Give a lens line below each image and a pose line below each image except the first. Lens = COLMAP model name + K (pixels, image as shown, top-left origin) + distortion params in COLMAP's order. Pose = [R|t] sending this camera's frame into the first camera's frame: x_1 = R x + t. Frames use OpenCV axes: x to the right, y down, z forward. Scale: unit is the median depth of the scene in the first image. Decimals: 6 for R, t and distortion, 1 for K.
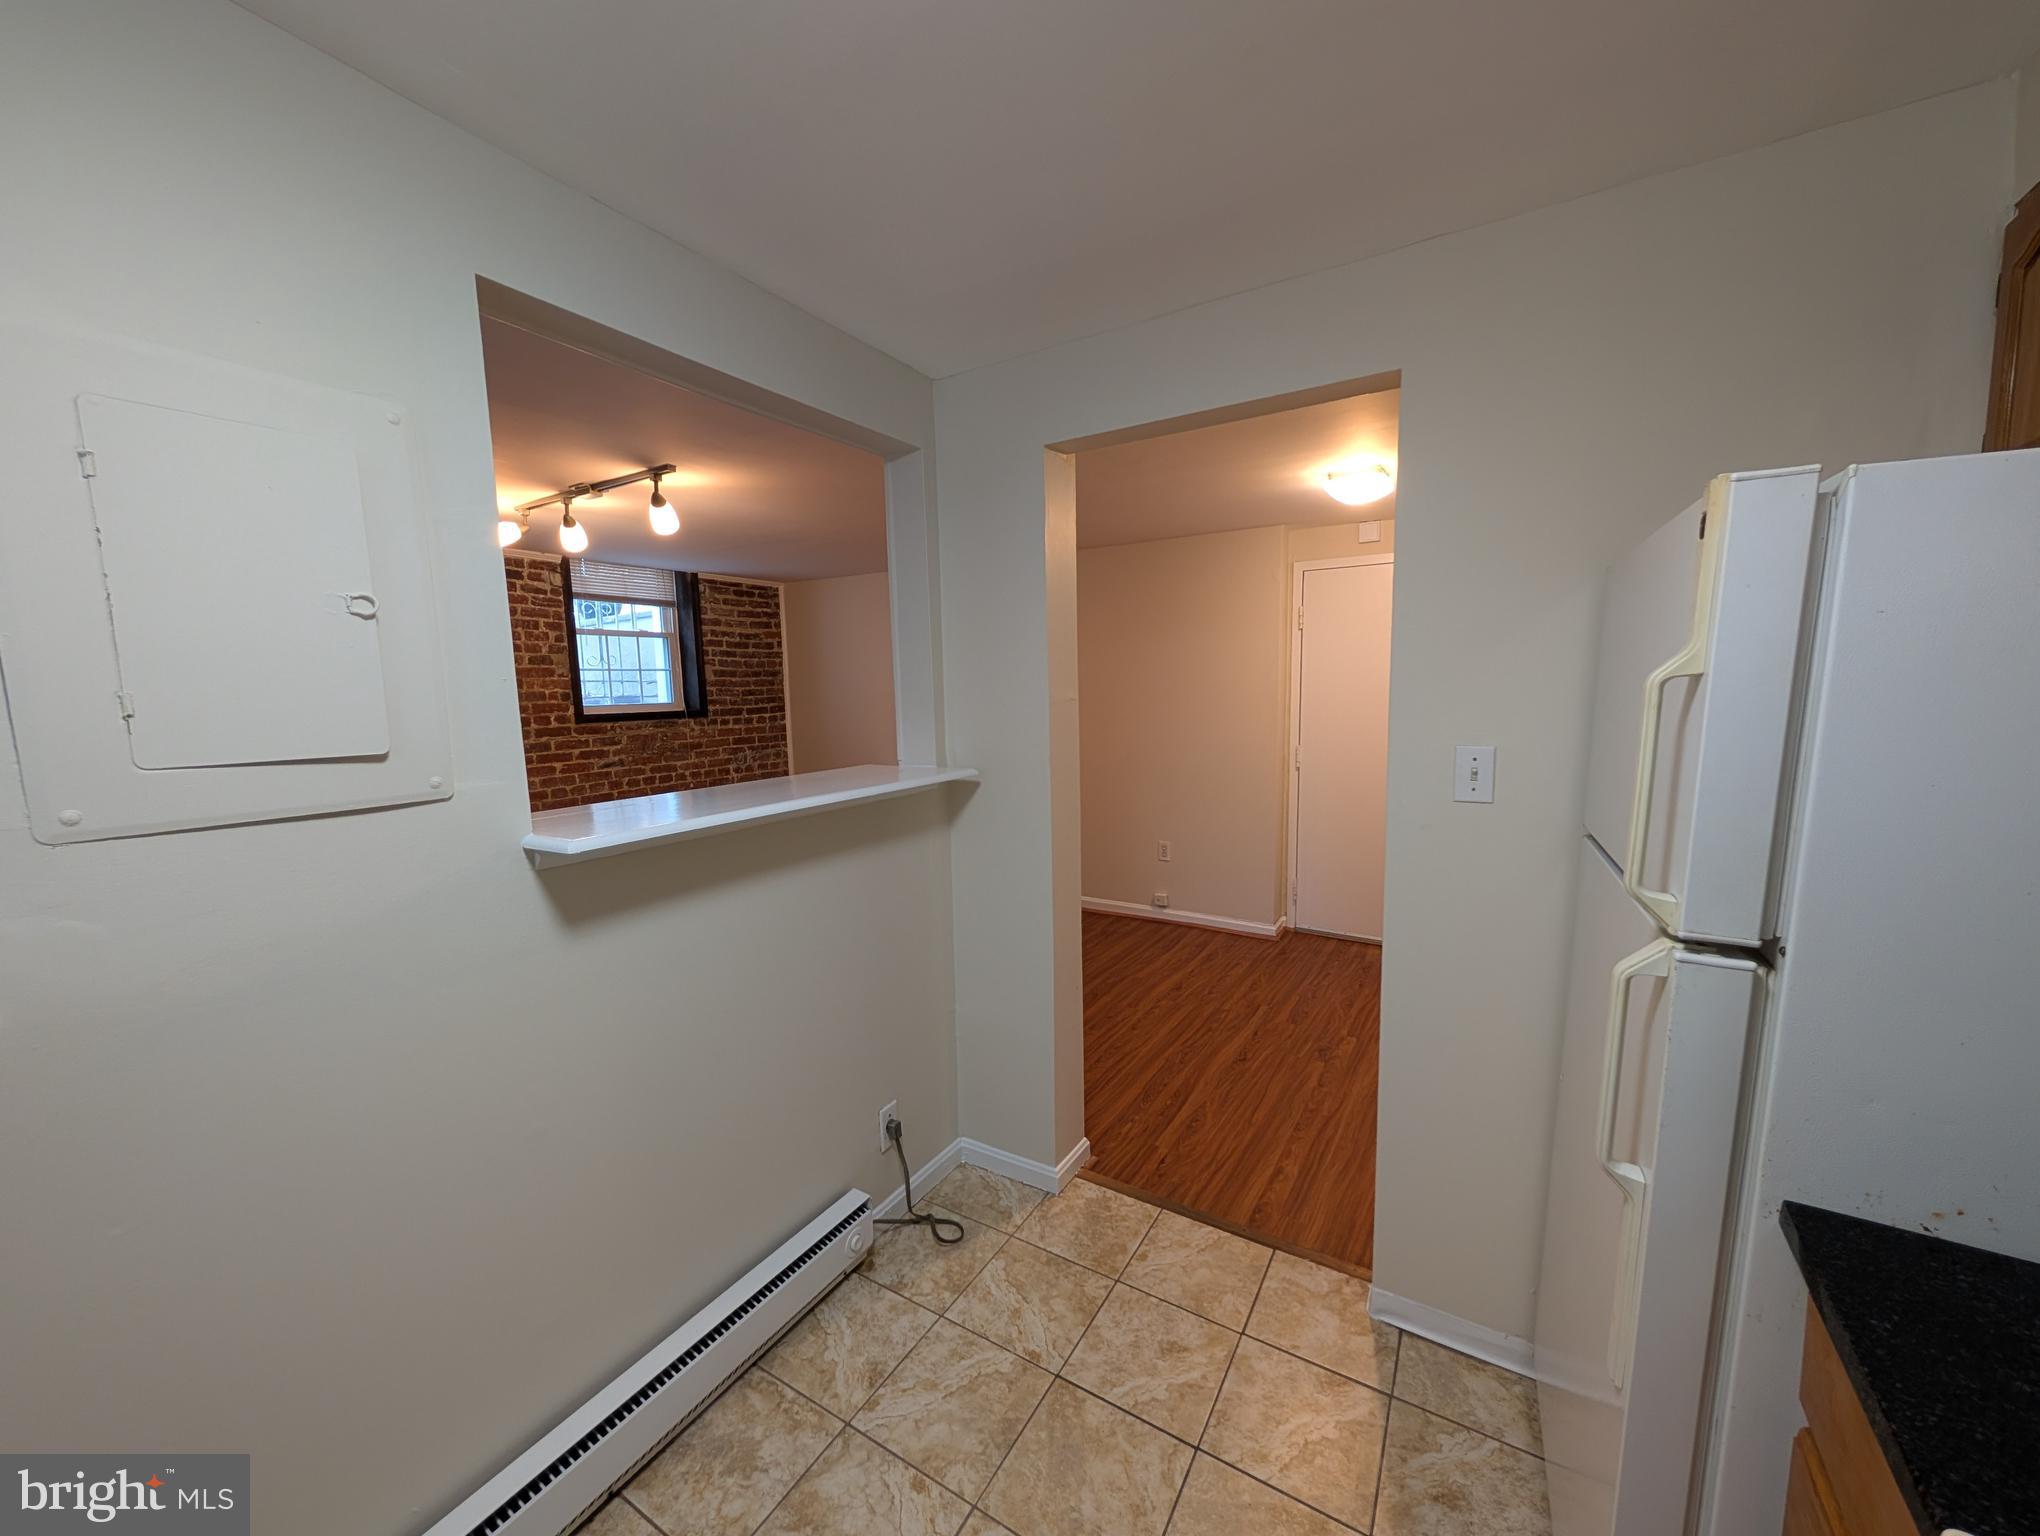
lens RADIAL K [[771.7, 0, 1026.3], [0, 771.7, 781.0], [0, 0, 1]] dist [-0.000590, 0.000132]
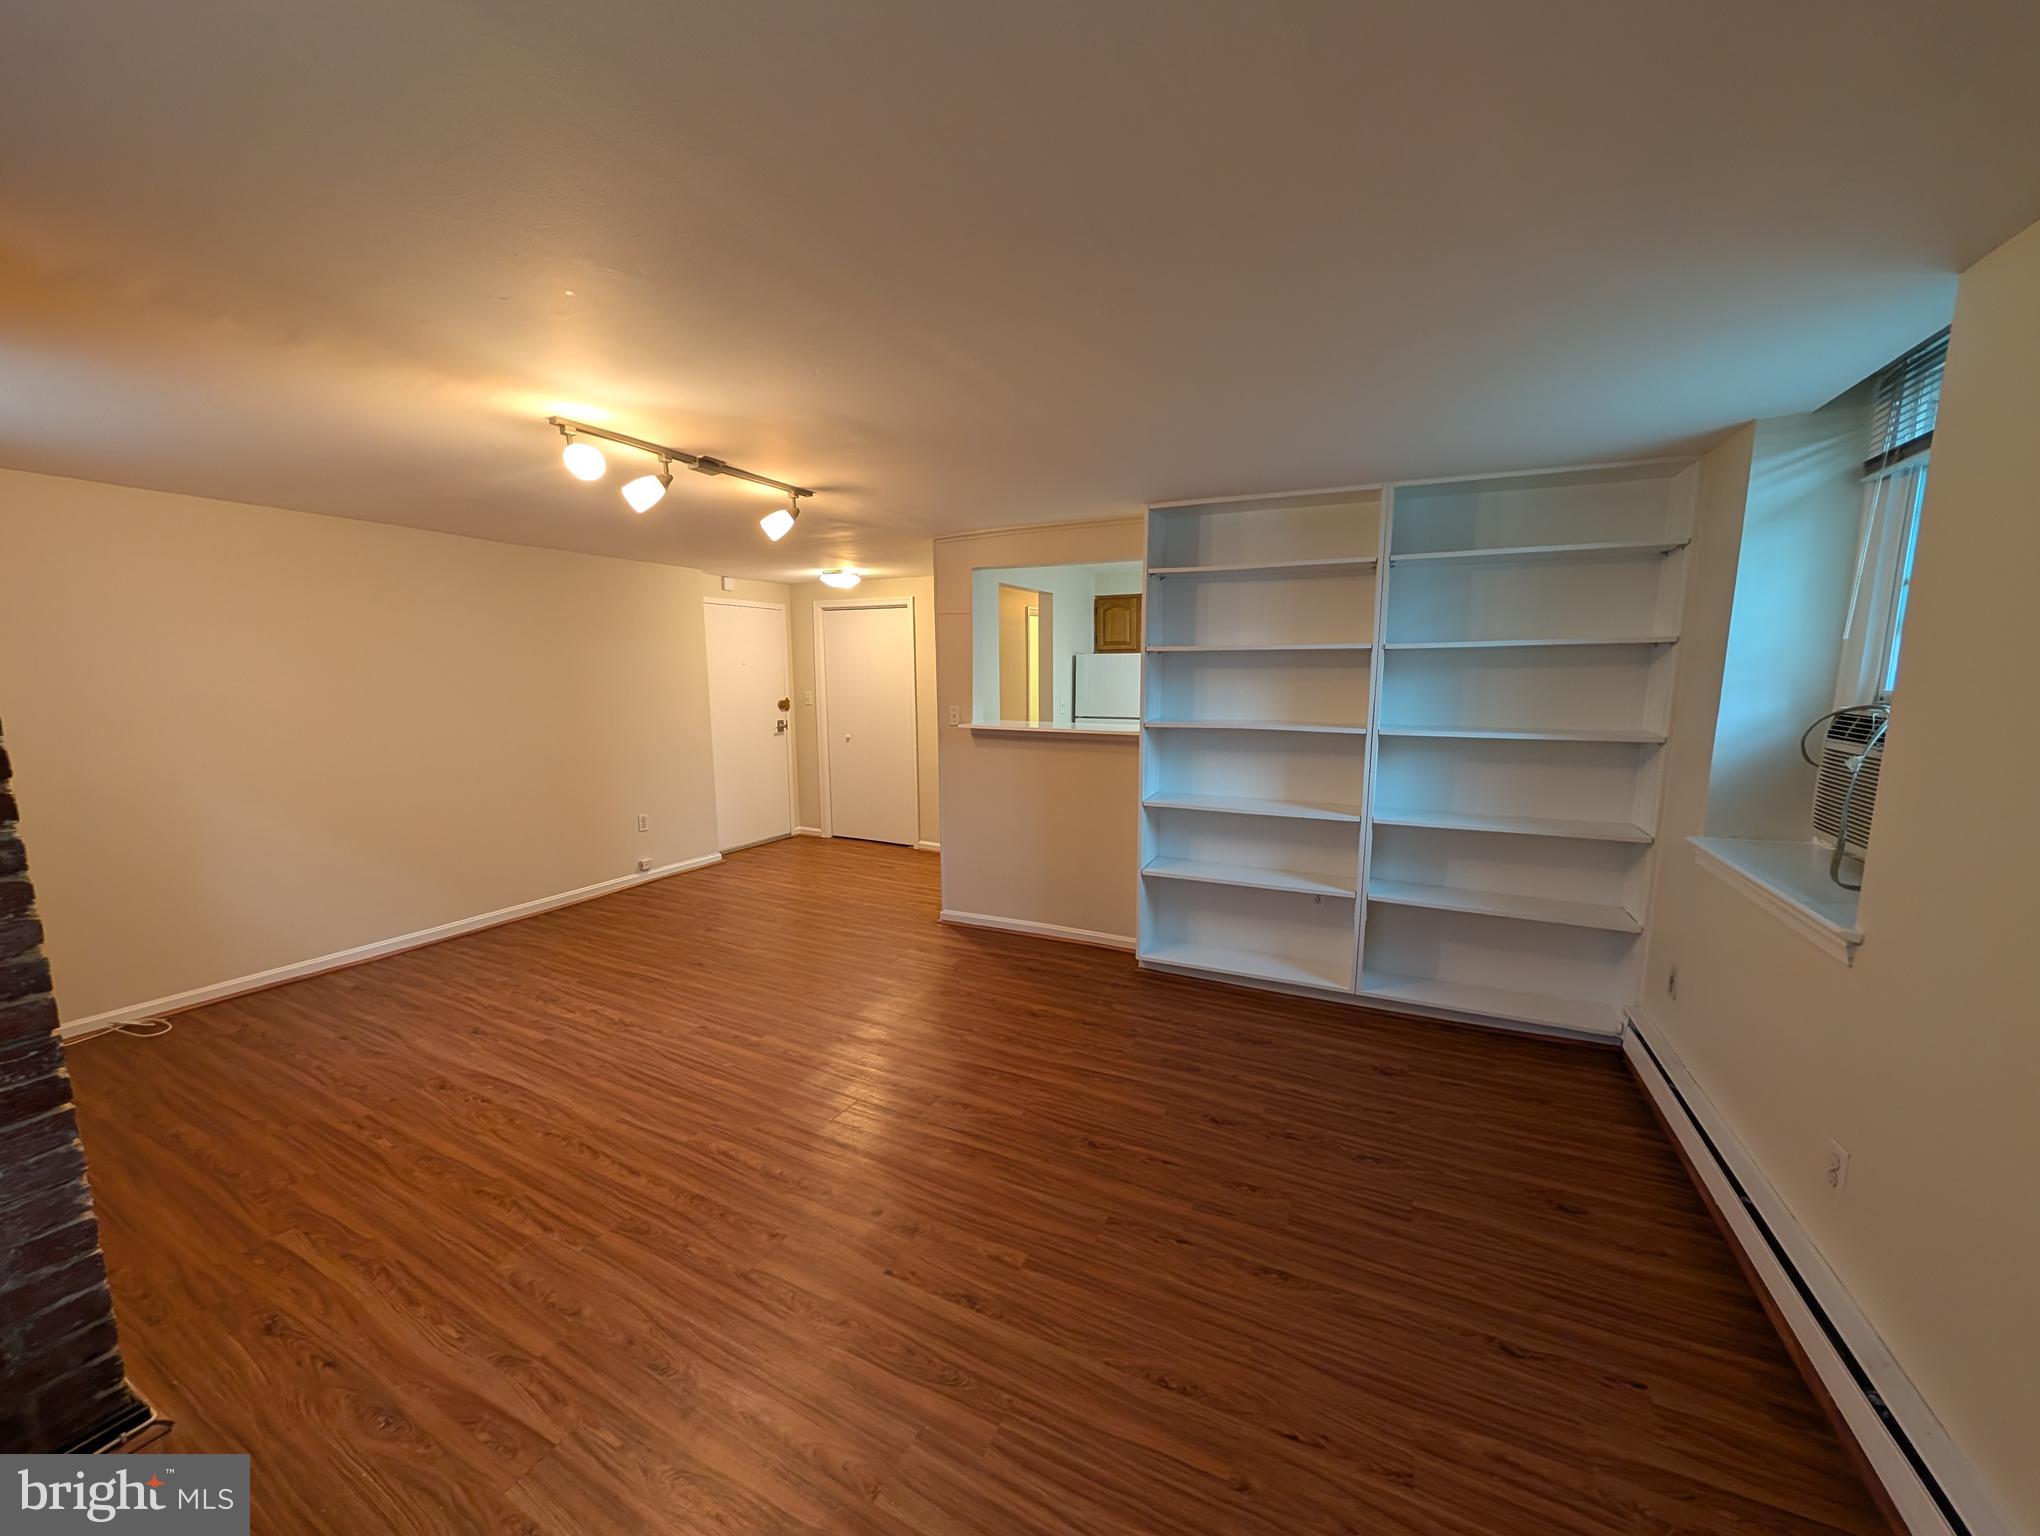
lens RADIAL K [[771.7, 0, 1026.5], [0, 771.7, 778.4], [0, 0, 1]] dist [-0.000590, 0.000132]
pose [[-0.102459, -0.122680, 0.987143, -0.970740], [0.124967, 0.982916, 0.135125, -0.058281], [-0.986856, 0.137205, -0.085378, 0.475191]]
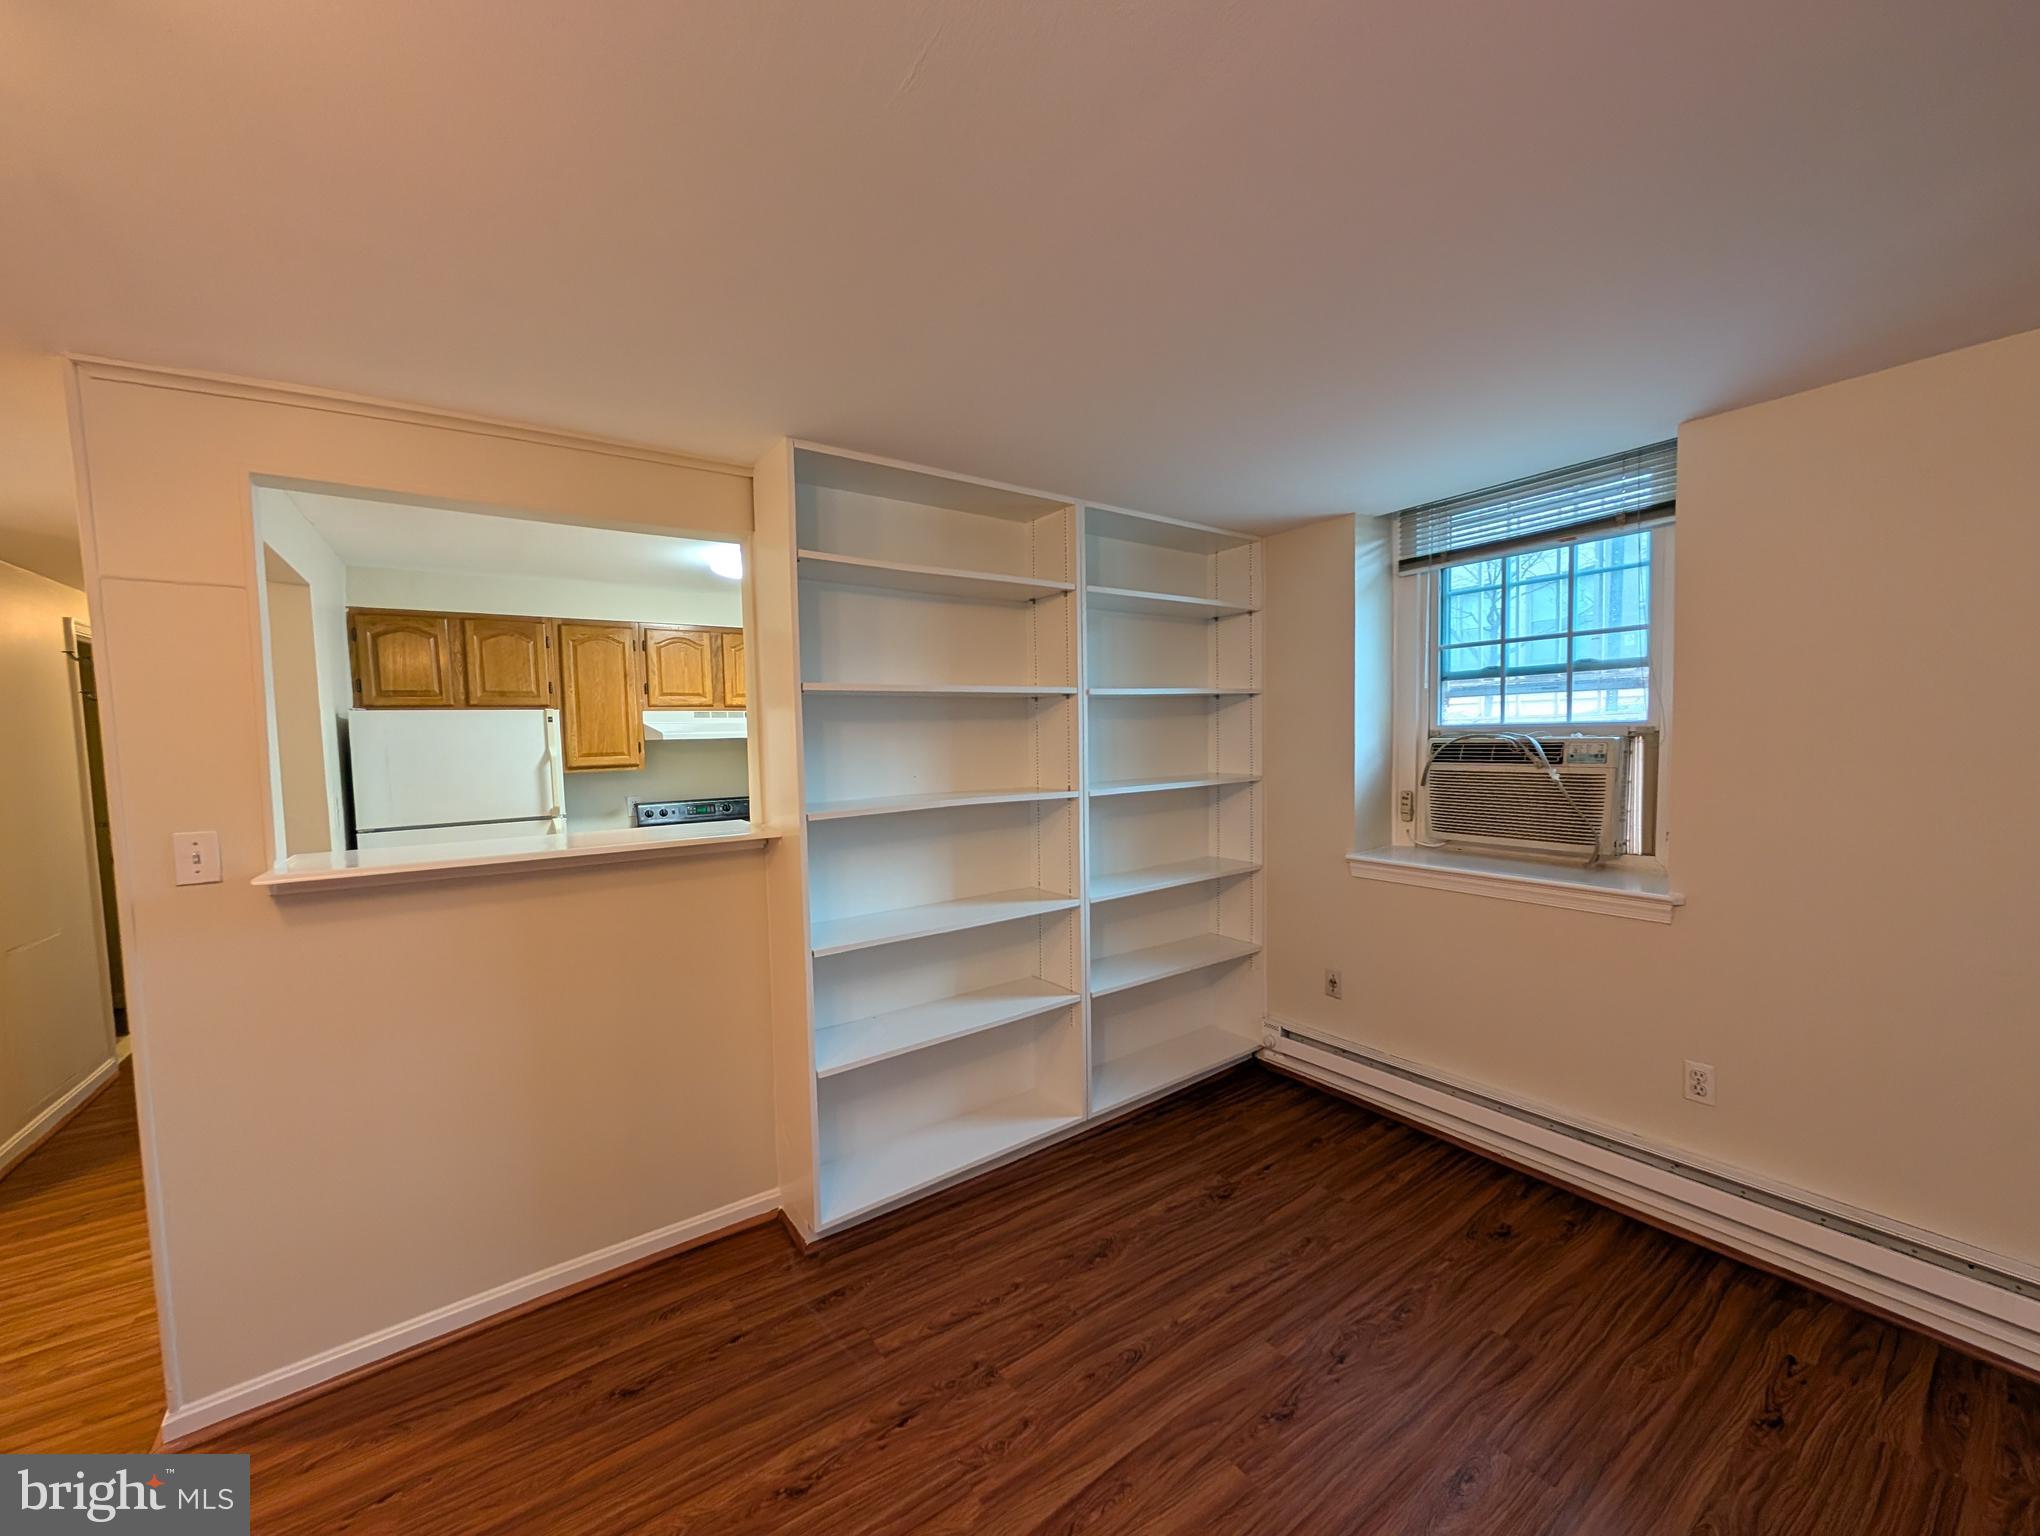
lens RADIAL K [[771.7, 0, 1028.0], [0, 771.7, 776.7], [0, 0, 1]] dist [-0.000590, 0.000132]
pose [[-0.919389, 0.021132, 0.392782, -0.521659], [0.090783, 0.982997, 0.159610, -0.073569], [-0.382730, 0.182402, -0.905675, 0.628165]]
